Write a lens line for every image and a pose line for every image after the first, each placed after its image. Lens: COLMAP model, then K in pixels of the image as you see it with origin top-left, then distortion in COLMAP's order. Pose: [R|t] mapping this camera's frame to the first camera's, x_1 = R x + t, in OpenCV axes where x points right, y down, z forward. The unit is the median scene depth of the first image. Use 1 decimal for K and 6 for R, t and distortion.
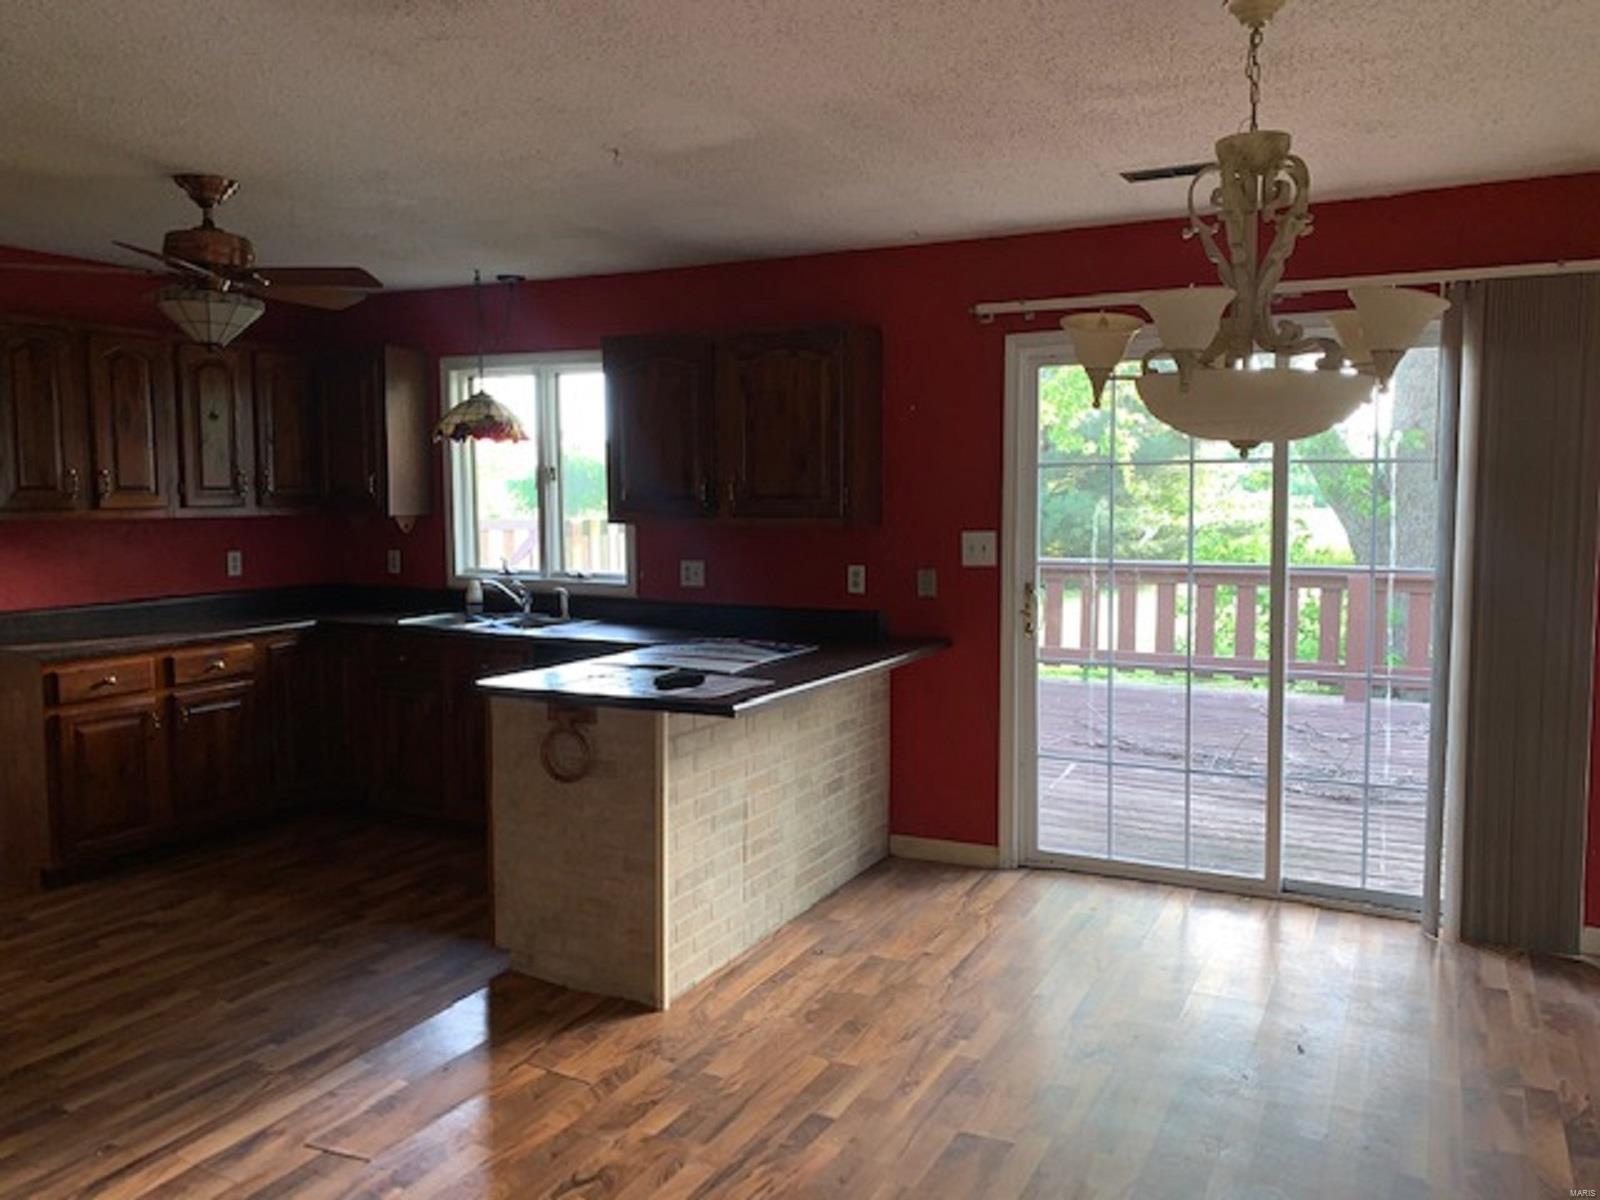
lens RADIAL K [[1194.3, 0, 806.6], [0, 1194.3, 589.3], [0, 0, 1]] dist [0.089076, -0.161335]
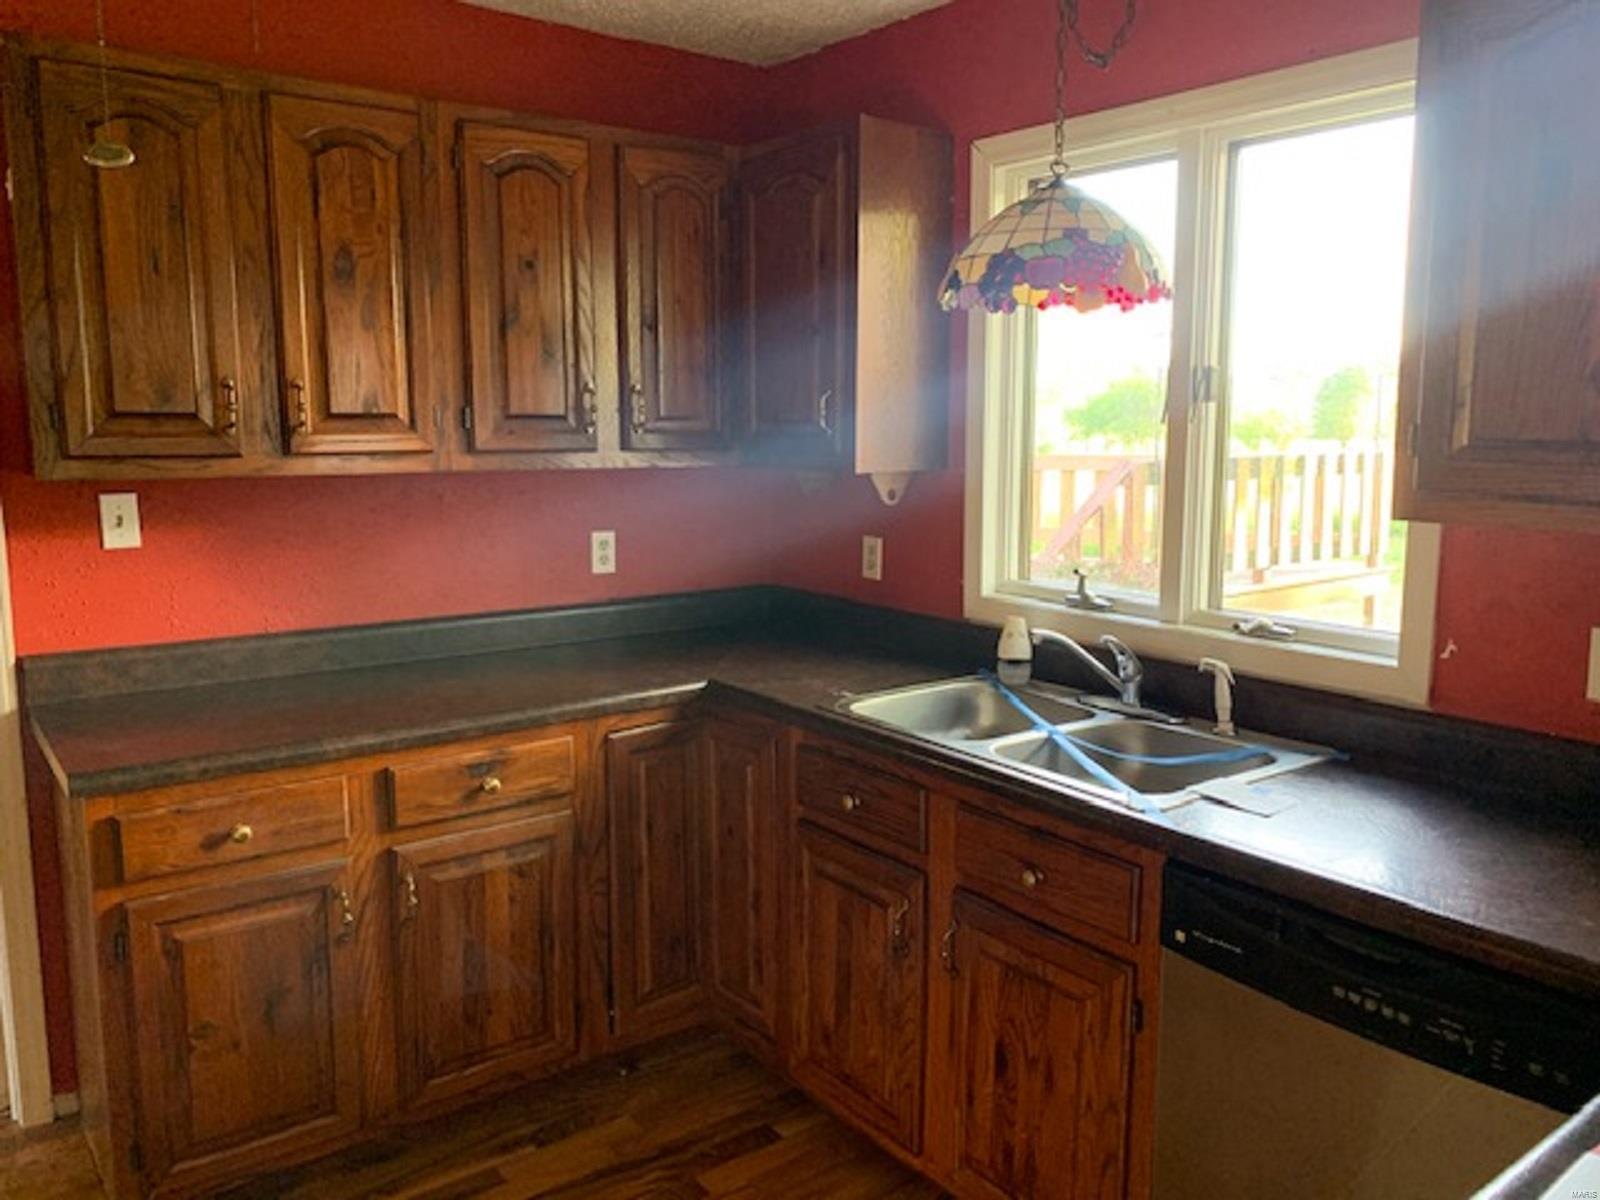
lens RADIAL K [[1194.3, 0, 806.6], [0, 1194.3, 589.3], [0, 0, 1]] dist [0.089076, -0.161335]
pose [[0.900023, 0.067281, -0.430617, -0.157363], [-0.041805, 0.996784, 0.068365, -0.048735], [0.433832, -0.043528, 0.899942, 0.573217]]
